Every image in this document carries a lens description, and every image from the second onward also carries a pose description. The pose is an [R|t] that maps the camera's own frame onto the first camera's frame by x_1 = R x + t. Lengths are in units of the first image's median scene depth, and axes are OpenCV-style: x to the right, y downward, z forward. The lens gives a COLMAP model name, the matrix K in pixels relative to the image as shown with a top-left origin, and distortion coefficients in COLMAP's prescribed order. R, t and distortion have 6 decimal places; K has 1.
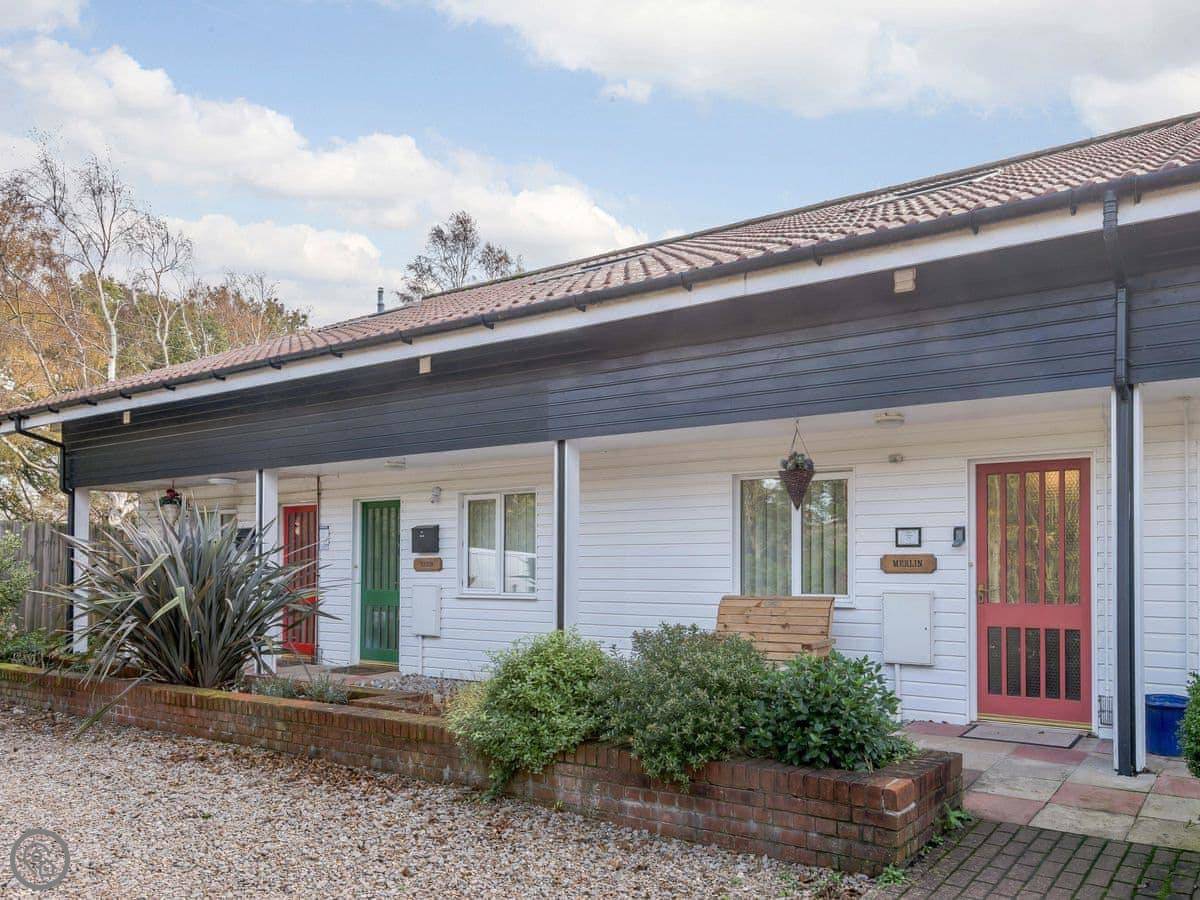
lens RADIAL K [[931.5, 0, 600.0], [0, 931.5, 450.0], [0, 0, 1]] dist [0.012201, -0.001047]
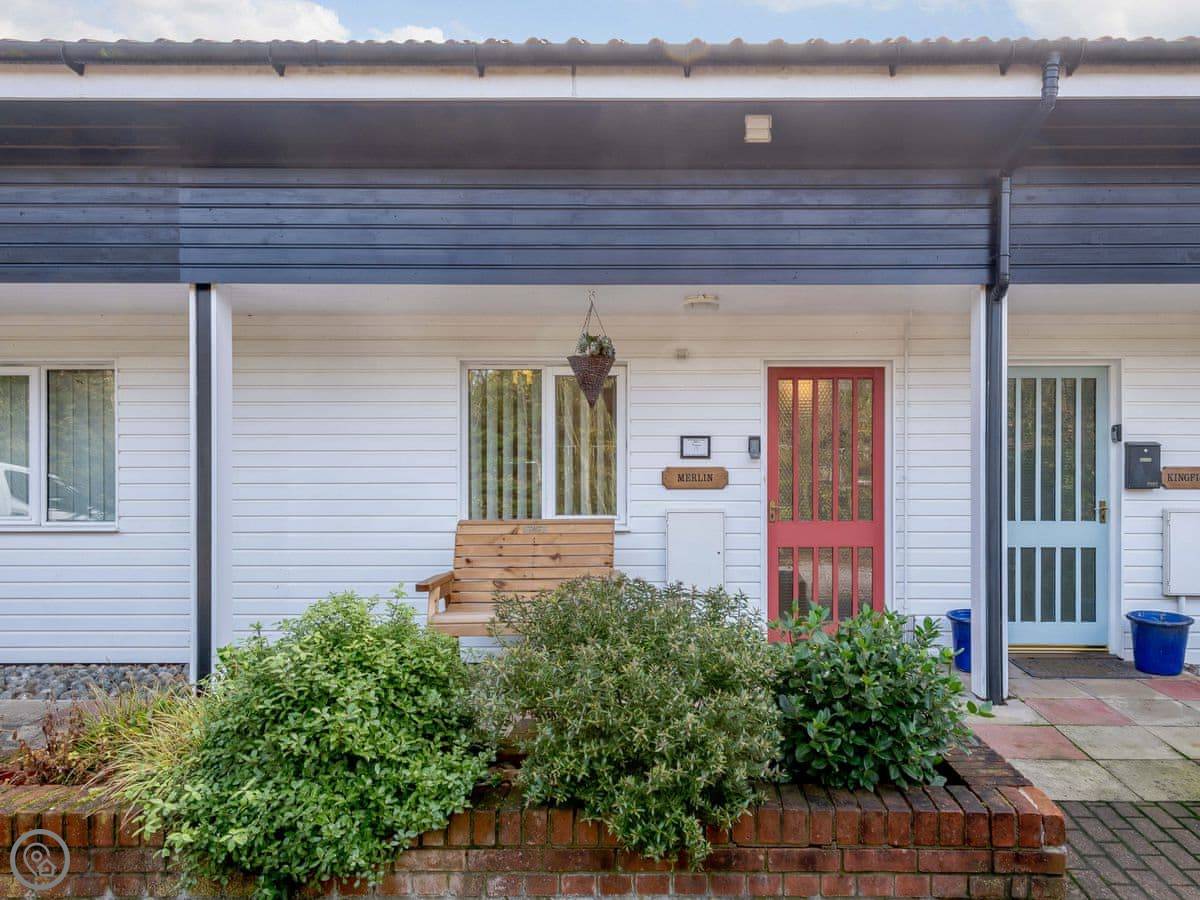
lens RADIAL K [[820.9, 0, 600.0], [0, 820.9, 450.0], [0, 0, 1]] dist [0.006842, -0.001473]
pose [[0.807094, 0.023465, 0.589956, -0.187029], [-0.074108, 0.995334, 0.061795, 0.058258], [-0.585753, -0.093595, 0.805067, 0.463023]]
